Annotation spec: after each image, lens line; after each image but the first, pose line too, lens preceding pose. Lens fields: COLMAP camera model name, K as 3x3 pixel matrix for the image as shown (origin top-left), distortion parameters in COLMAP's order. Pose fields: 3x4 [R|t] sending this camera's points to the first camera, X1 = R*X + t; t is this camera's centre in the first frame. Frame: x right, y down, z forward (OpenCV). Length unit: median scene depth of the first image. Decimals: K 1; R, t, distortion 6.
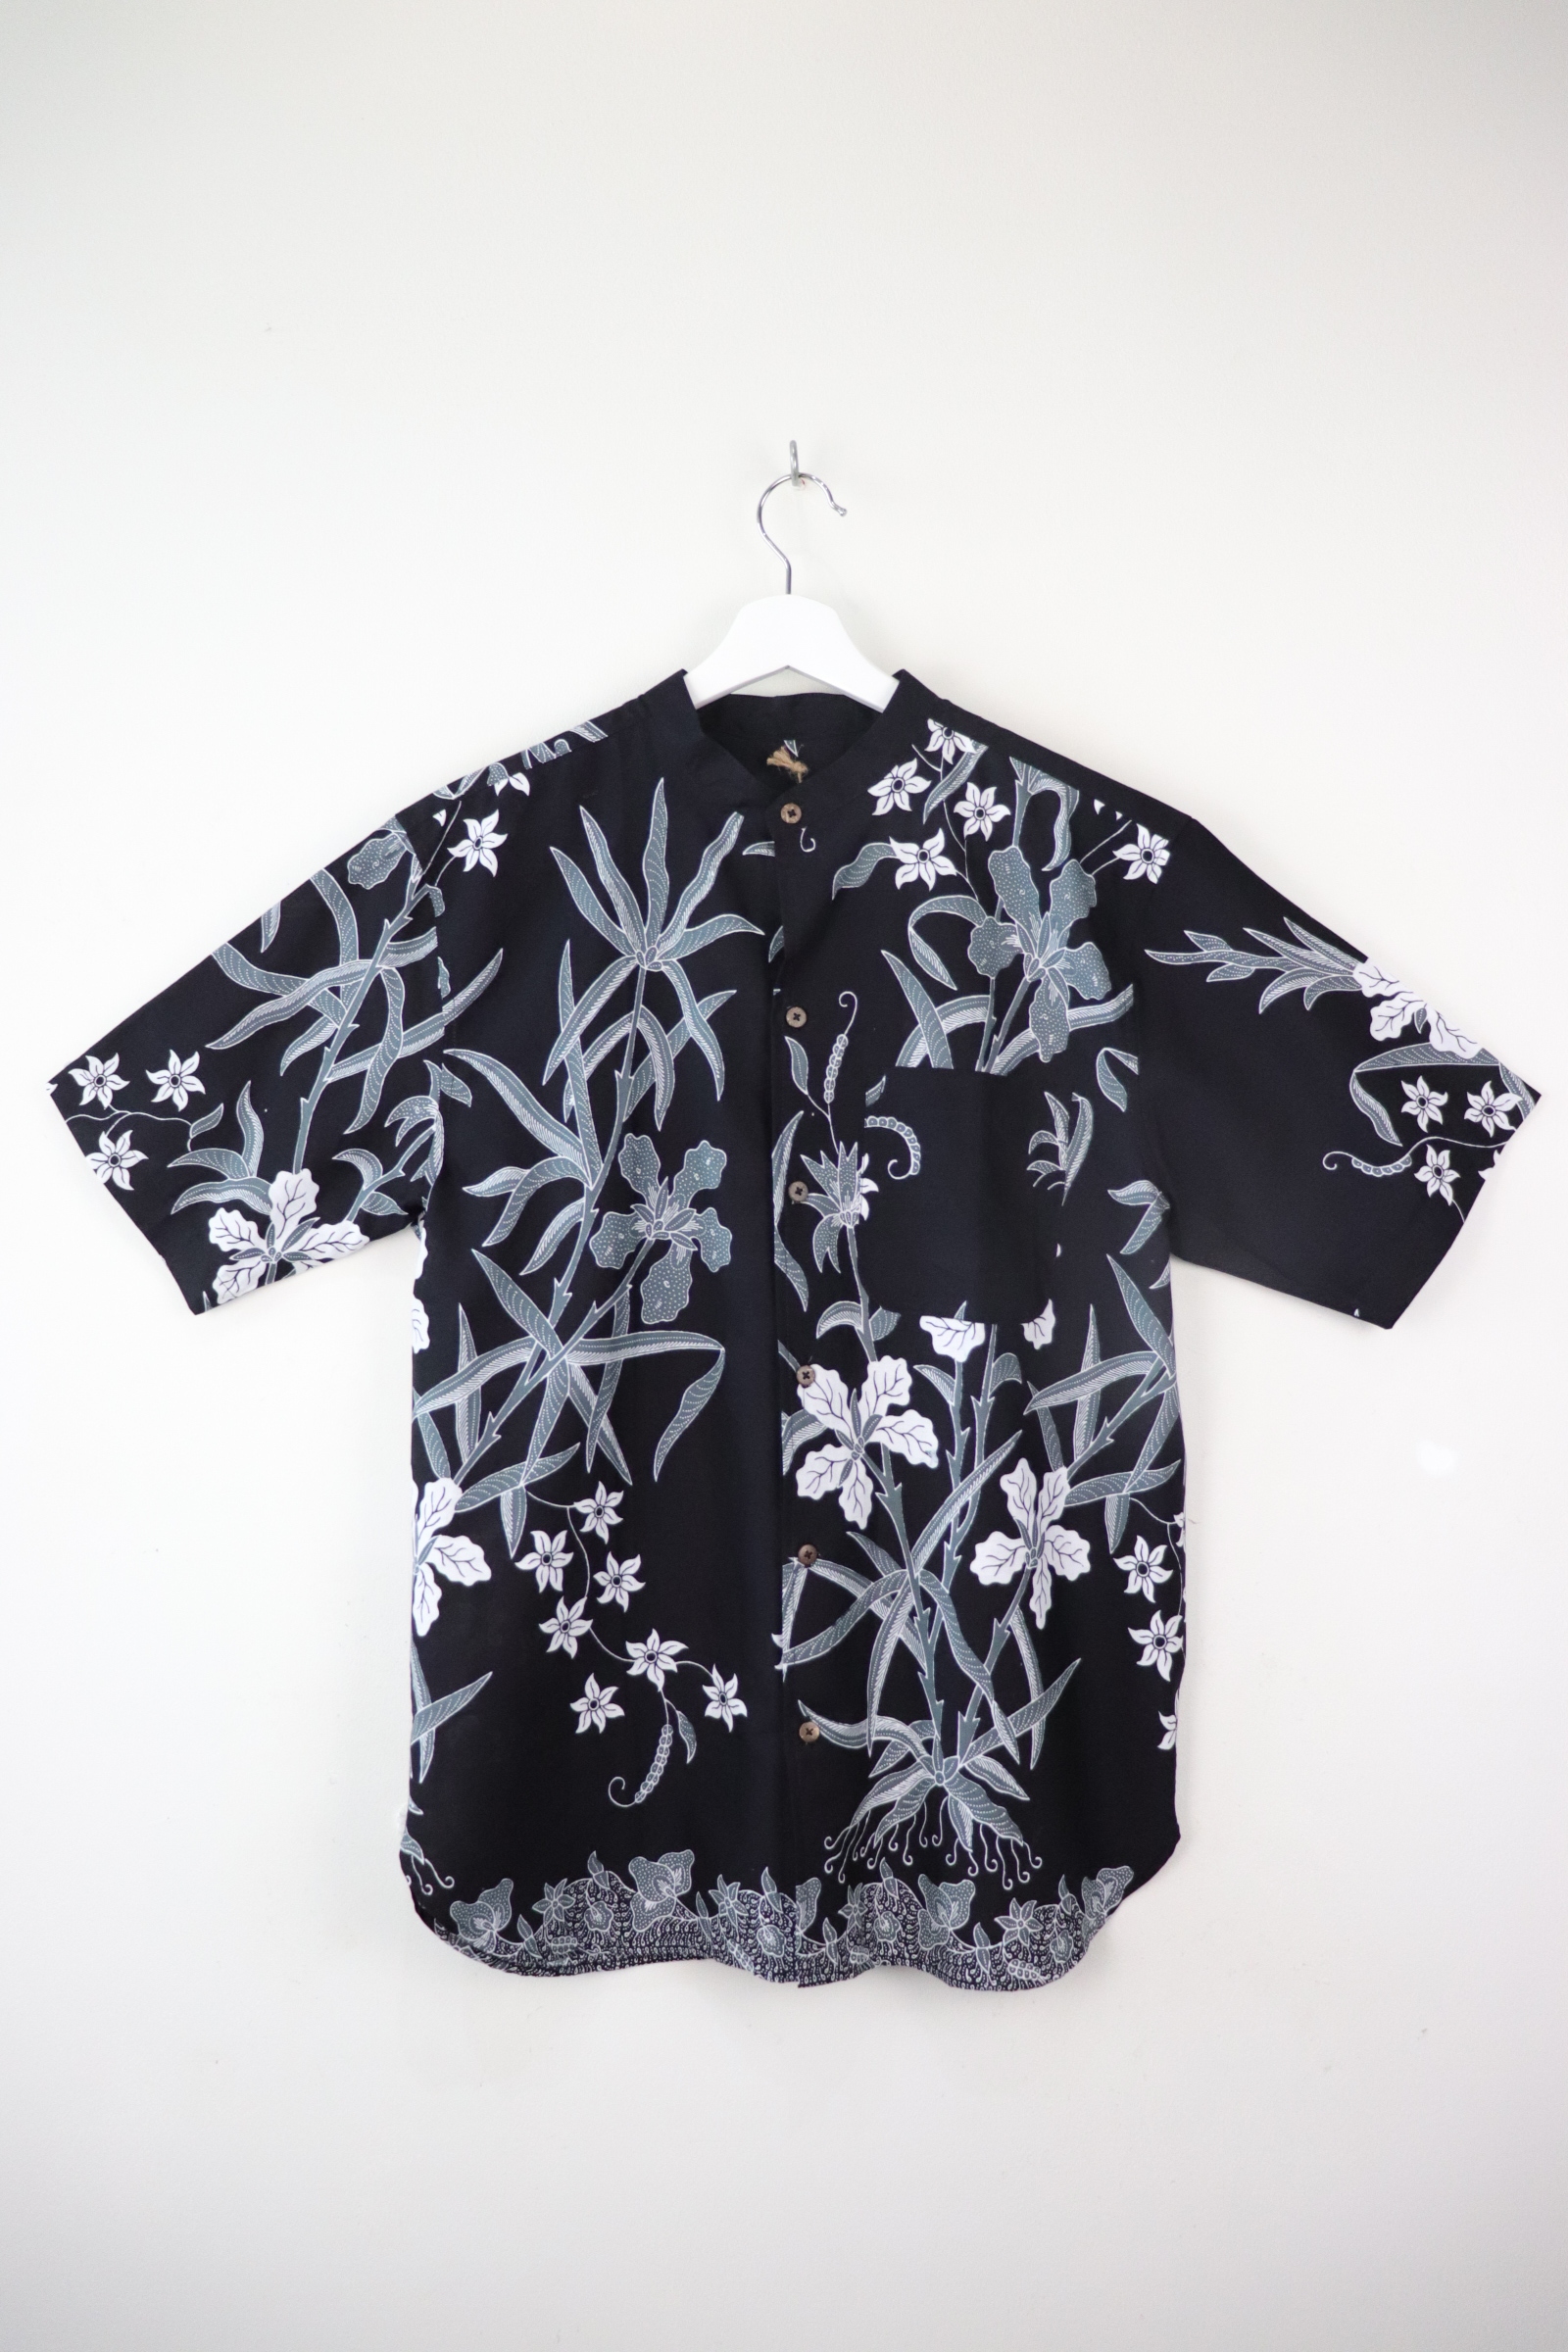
lens RADIAL K [[1977.8, 0, 778.4], [0, 1977.8, 1175.7], [0, 0, 1]] dist [-0.152500, 0.041016]
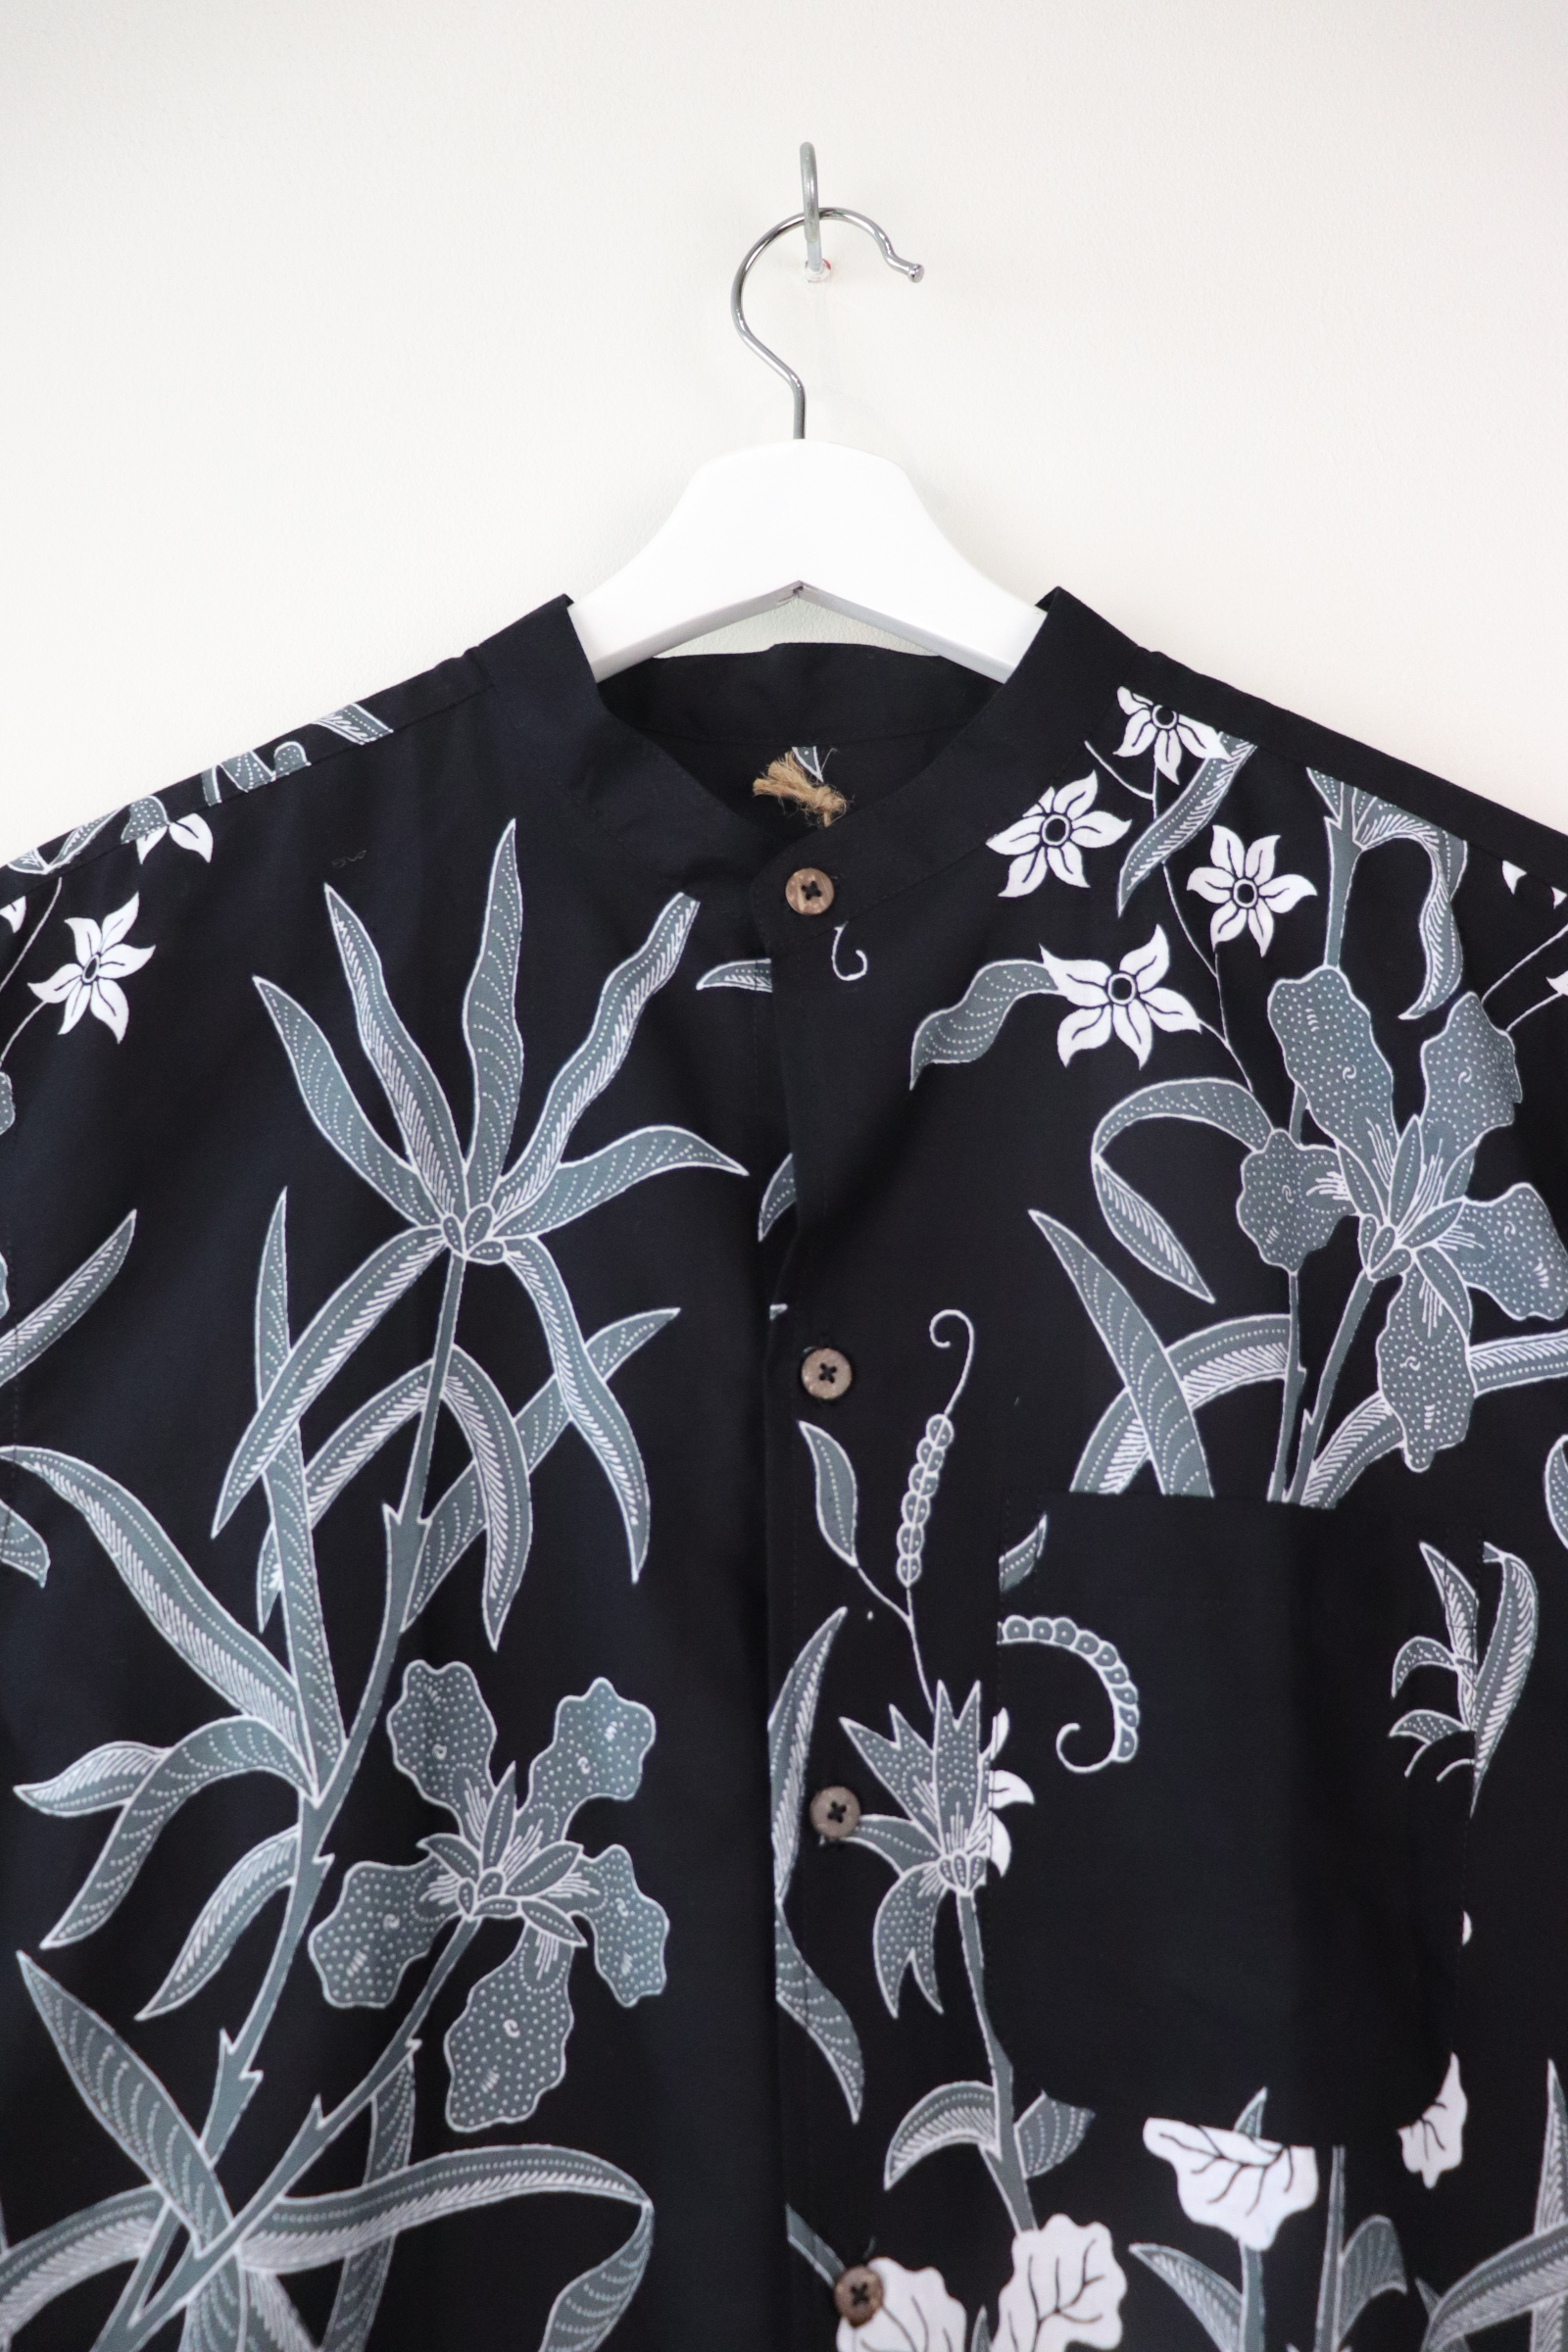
lens RADIAL K [[1977.8, 0, 779.1], [0, 1977.8, 1162.0], [0, 0, 1]] dist [-0.152500, 0.041016]
pose [[0.999984, -0.005586, 0.001334, -0.001071], [0.005731, 0.986003, -0.166627, -0.055130], [-0.000385, 0.166632, 0.986019, 0.587667]]
